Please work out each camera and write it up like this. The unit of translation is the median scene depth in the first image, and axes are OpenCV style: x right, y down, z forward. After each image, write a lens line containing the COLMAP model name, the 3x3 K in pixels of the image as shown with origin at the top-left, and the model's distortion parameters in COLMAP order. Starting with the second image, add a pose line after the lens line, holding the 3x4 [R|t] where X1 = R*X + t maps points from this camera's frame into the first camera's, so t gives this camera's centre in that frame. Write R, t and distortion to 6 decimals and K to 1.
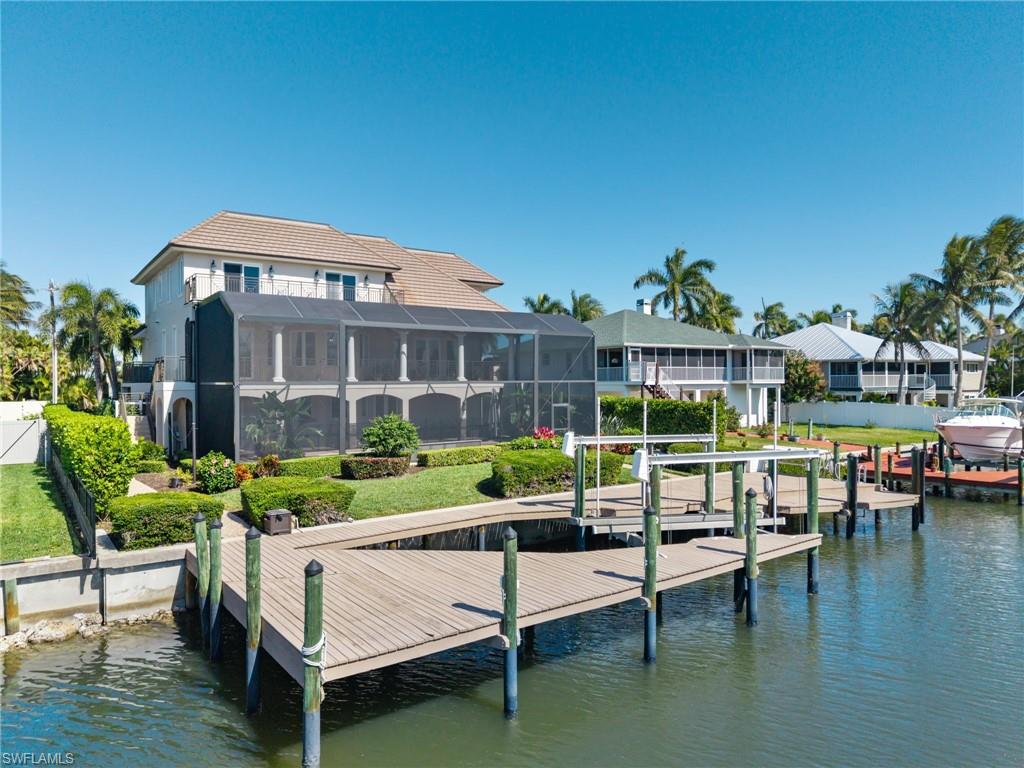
lens RADIAL K [[690.7, 0, 514.3], [0, 690.7, 389.3], [0, 0, 1]] dist [0.087359, -0.113445]
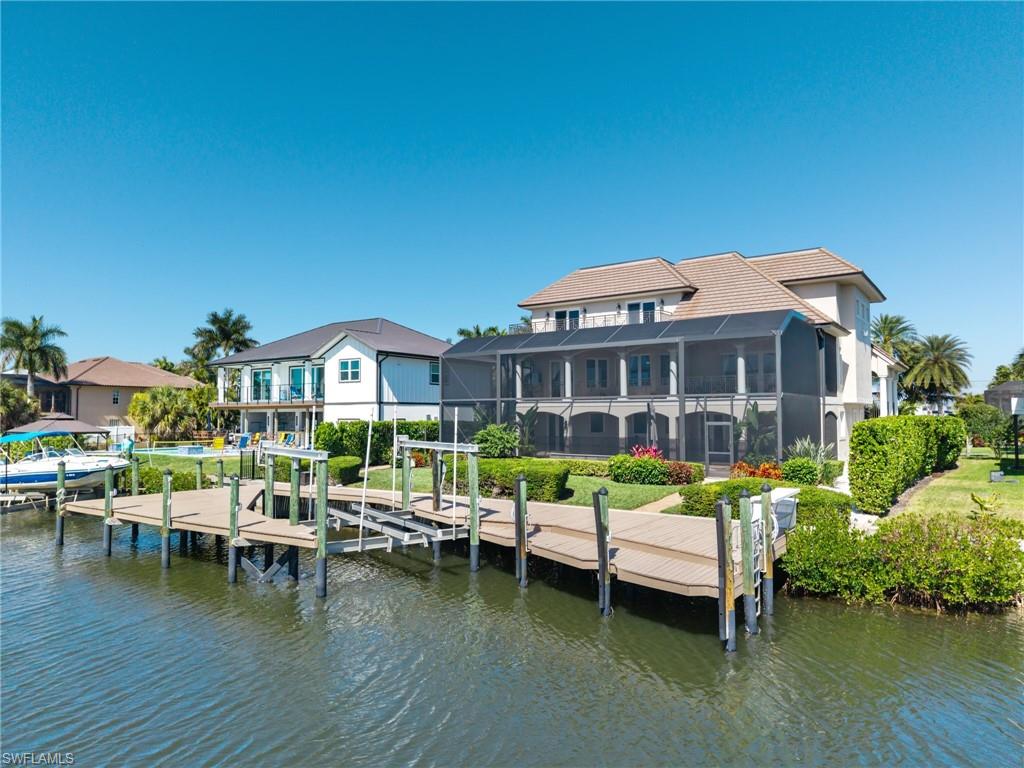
lens RADIAL K [[690.7, 0, 514.3], [0, 690.7, 389.3], [0, 0, 1]] dist [0.087359, -0.113445]
pose [[0.321177, -0.034412, -0.946394, 0.746229], [-0.011338, 0.999128, -0.040178, 0.018542], [0.946951, 0.023634, 0.320507, 0.479494]]
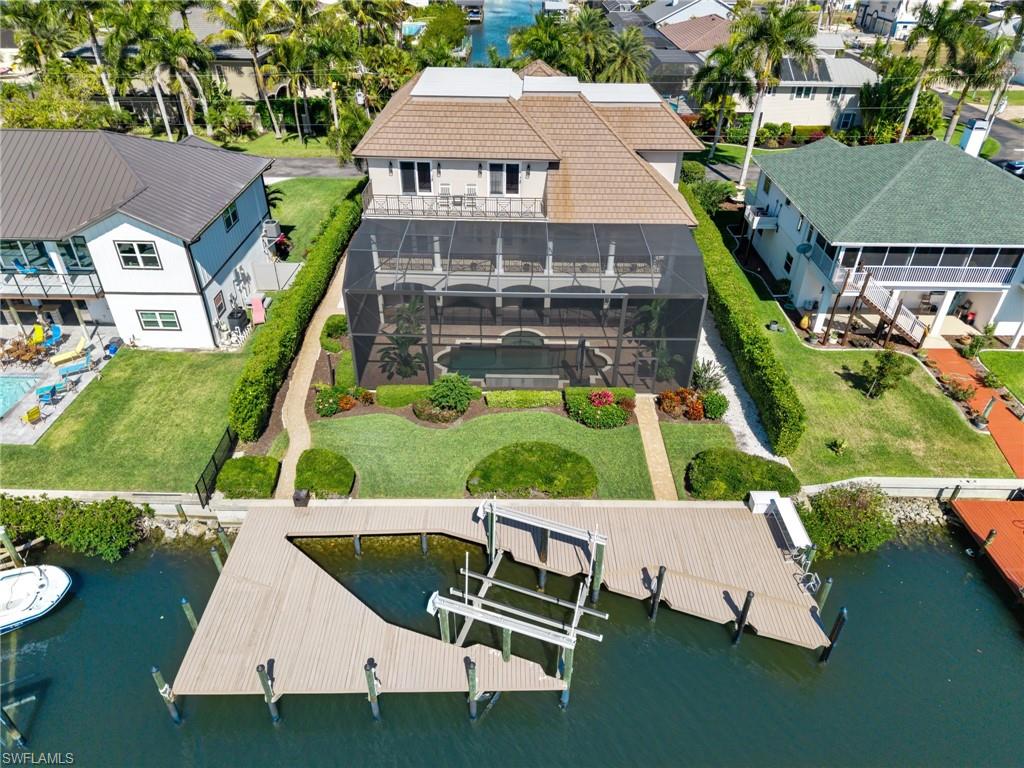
lens RADIAL K [[690.7, 0, 514.3], [0, 690.7, 389.3], [0, 0, 1]] dist [0.087359, -0.113445]
pose [[0.803831, 0.352882, -0.478884, 0.403854], [-0.022376, 0.822407, 0.568460, -0.502409], [0.594437, -0.446230, 0.668972, 0.155992]]
